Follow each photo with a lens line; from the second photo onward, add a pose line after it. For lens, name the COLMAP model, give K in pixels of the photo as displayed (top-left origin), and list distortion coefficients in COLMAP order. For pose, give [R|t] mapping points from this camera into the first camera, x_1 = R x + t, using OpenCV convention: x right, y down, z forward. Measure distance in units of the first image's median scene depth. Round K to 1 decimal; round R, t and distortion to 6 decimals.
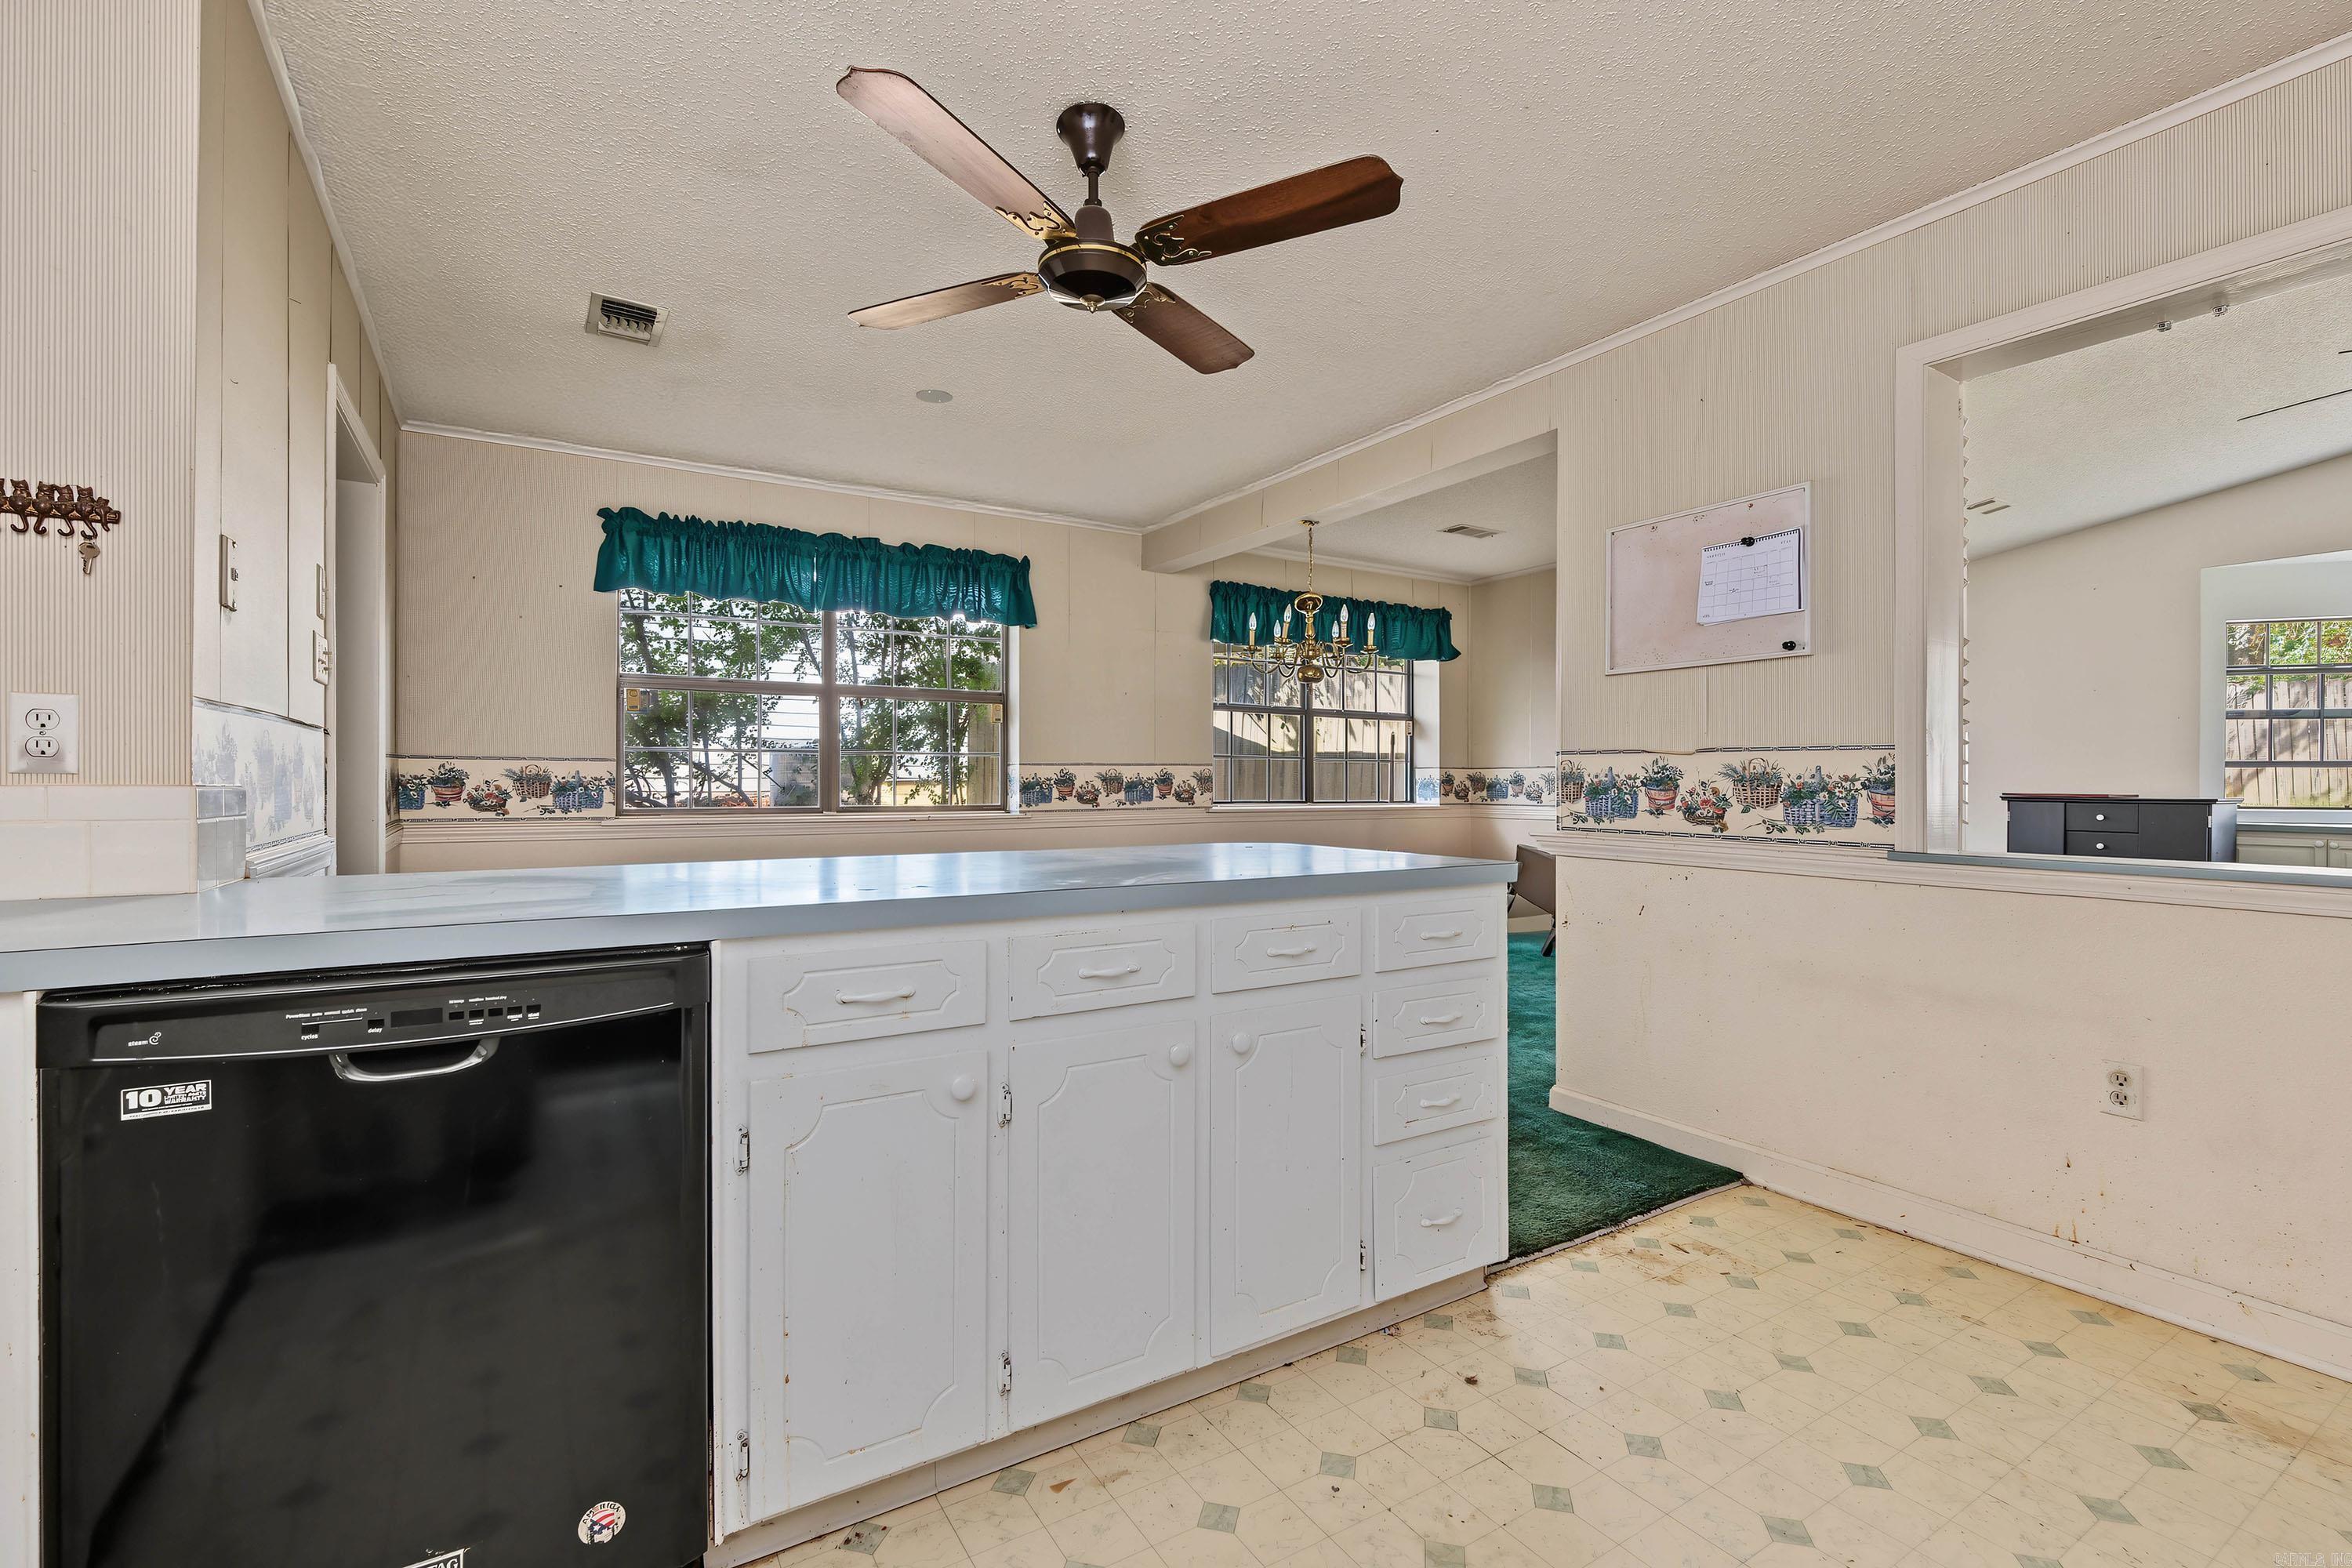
lens RADIAL K [[1049.7, 0, 1176.0], [0, 1049.7, 784.0], [0, 0, 1]] dist [-0.001742, 0.000172]
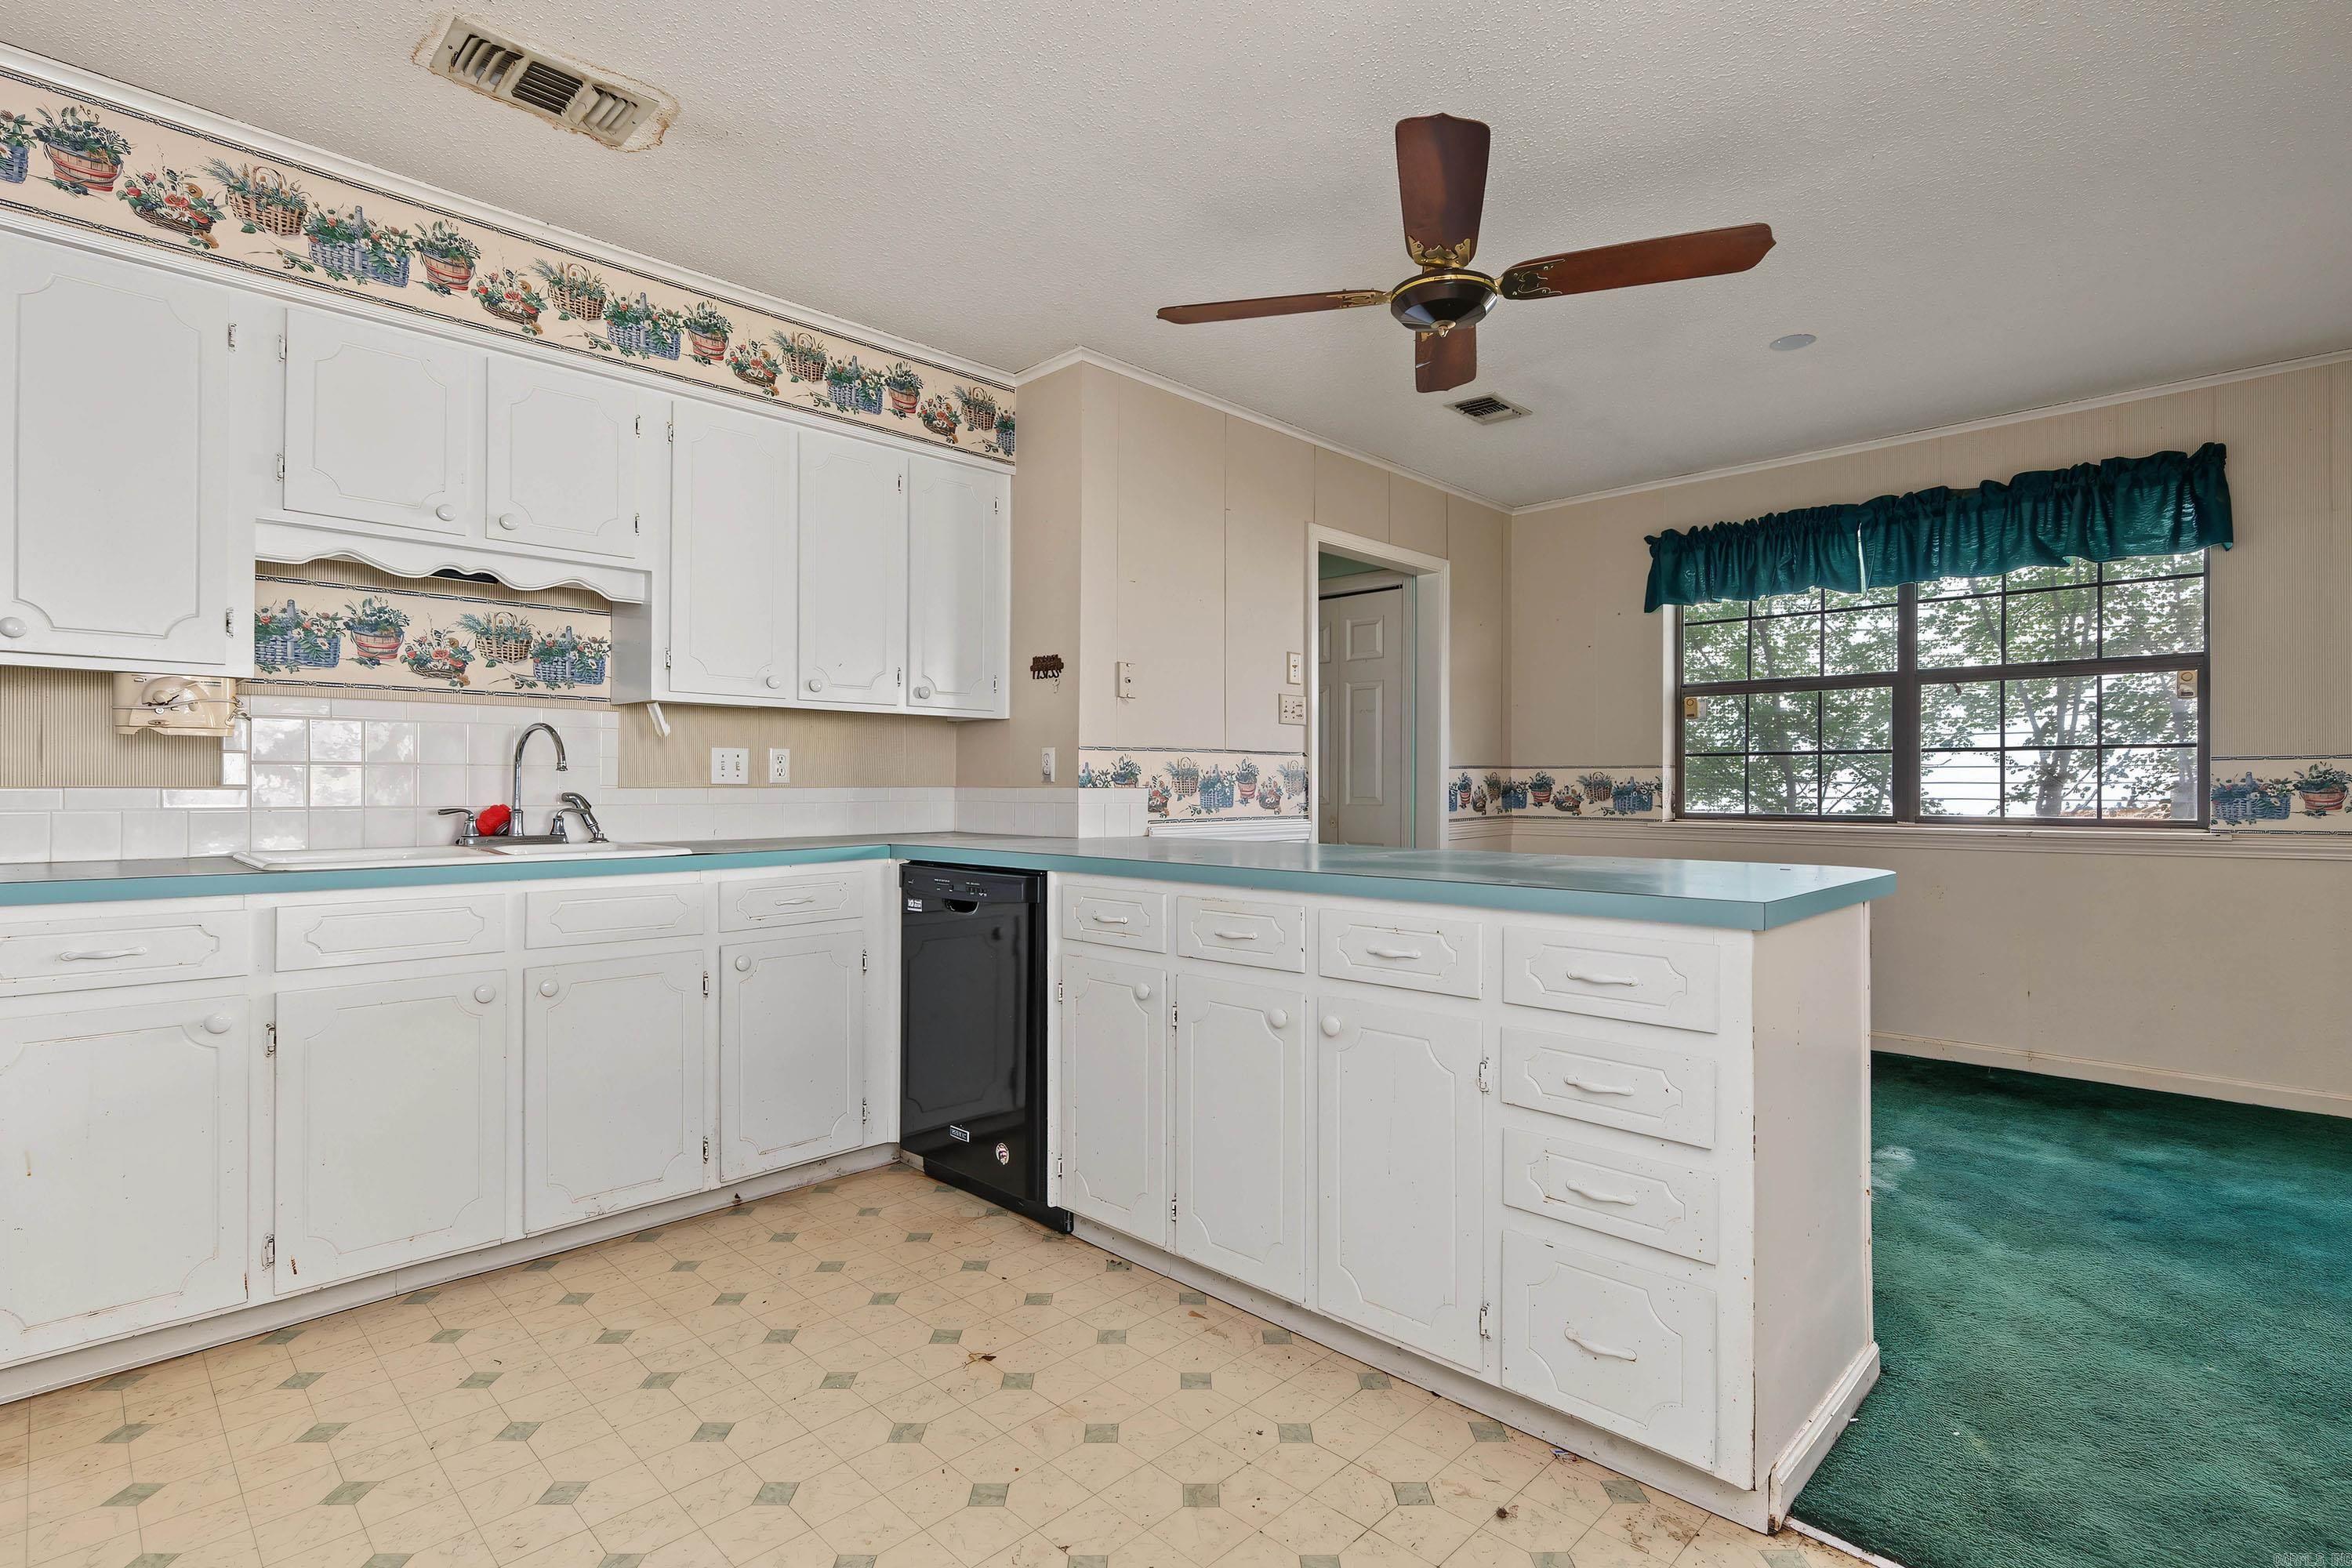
lens RADIAL K [[1098.8, 0, 1127.5], [0, 1098.8, 794.1], [0, 0, 1]] dist [-0.002699, 0.000237]
pose [[0.213915, 0.006994, -0.976827, 0.812185], [-0.001720, 0.999976, 0.006783, -0.002162], [0.976851, 0.000229, 0.213922, 0.405232]]
